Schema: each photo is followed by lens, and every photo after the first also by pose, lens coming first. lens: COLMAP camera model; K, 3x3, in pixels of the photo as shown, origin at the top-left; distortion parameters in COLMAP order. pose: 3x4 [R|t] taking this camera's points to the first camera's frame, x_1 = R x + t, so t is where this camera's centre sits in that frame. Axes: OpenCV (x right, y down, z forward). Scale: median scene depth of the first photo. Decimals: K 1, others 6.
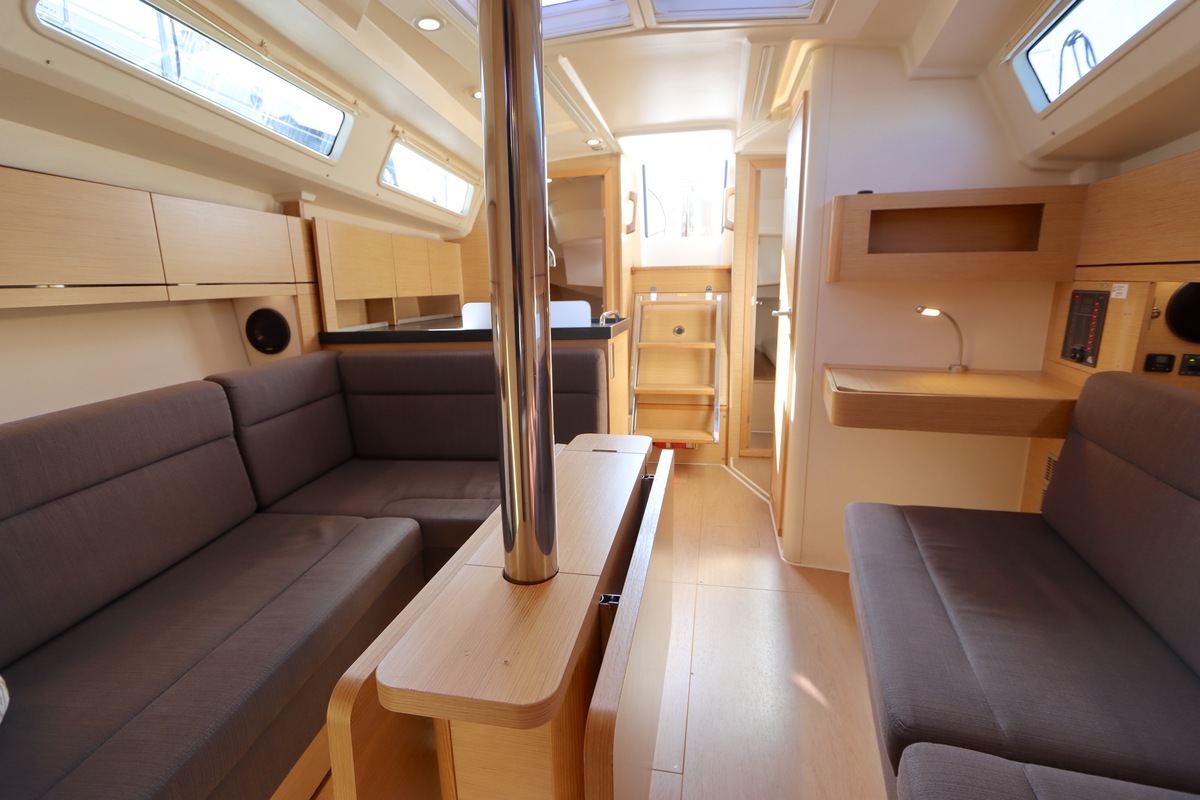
lens RADIAL K [[554.7, 0, 597.6], [0, 554.7, 399.3], [0, 0, 1]] dist [-0.021174, 0.003060]
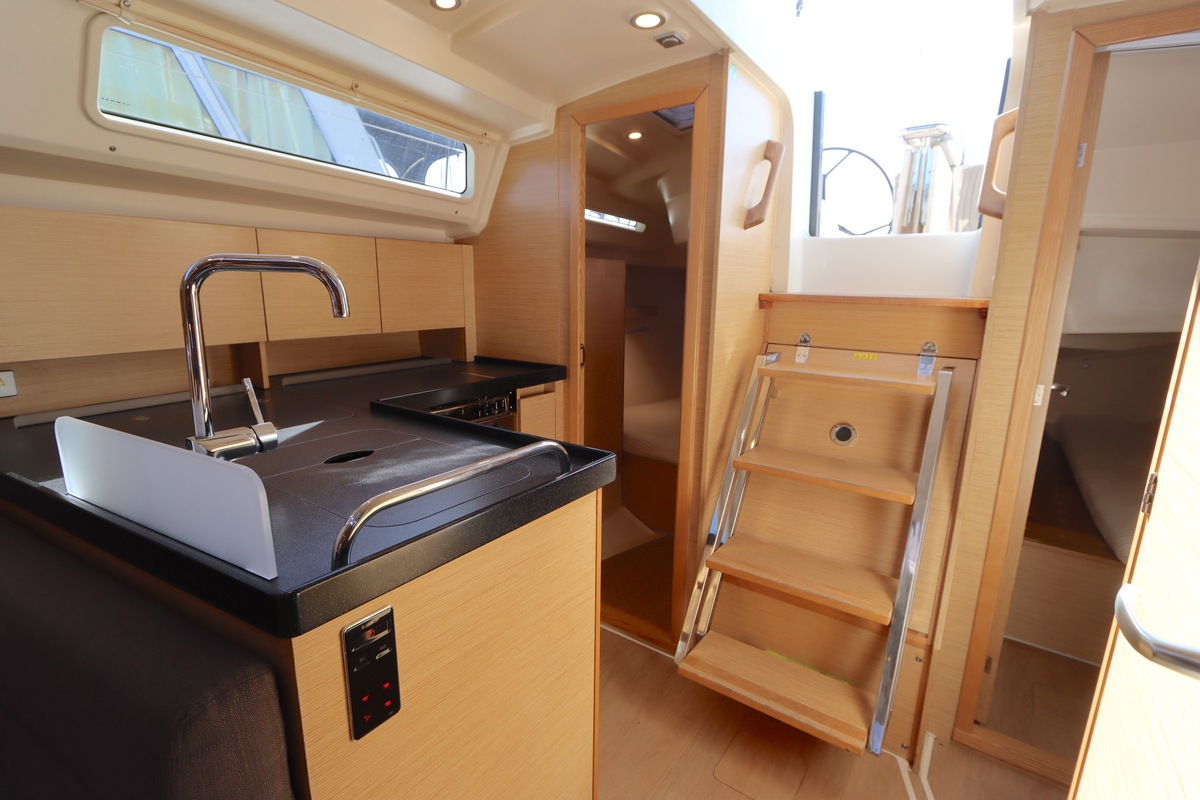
lens RADIAL K [[554.7, 0, 602.5], [0, 554.7, 403.0], [0, 0, 1]] dist [-0.021174, 0.003060]
pose [[0.911939, 0.117093, -0.393264, 0.145810], [-0.114385, 0.992971, 0.030406, -0.144350], [0.394060, 0.017255, 0.918923, 0.500436]]
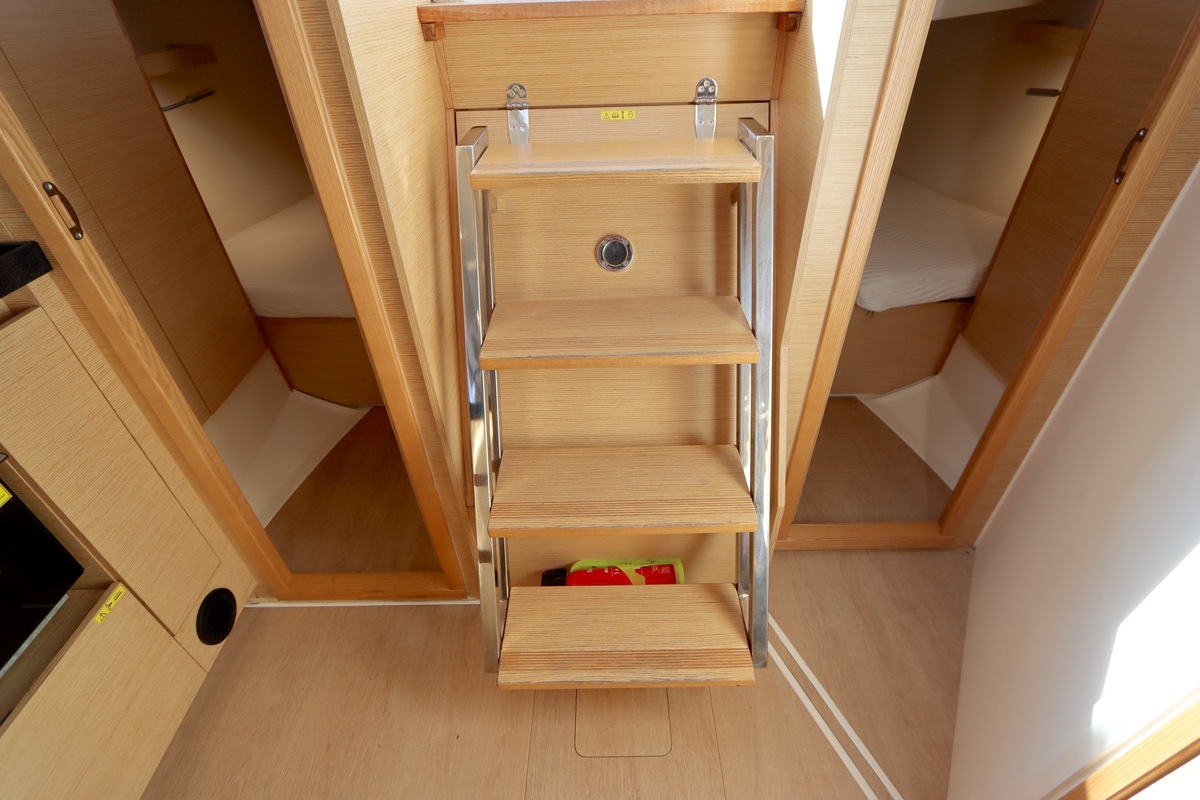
lens RADIAL K [[554.7, 0, 602.4], [0, 554.7, 400.3], [0, 0, 1]] dist [-0.021174, 0.003060]
pose [[0.978314, -0.130596, 0.160769, 0.082460], [0.049076, 0.900231, 0.432638, -0.188500], [-0.201230, -0.415365, 0.887118, 0.712038]]
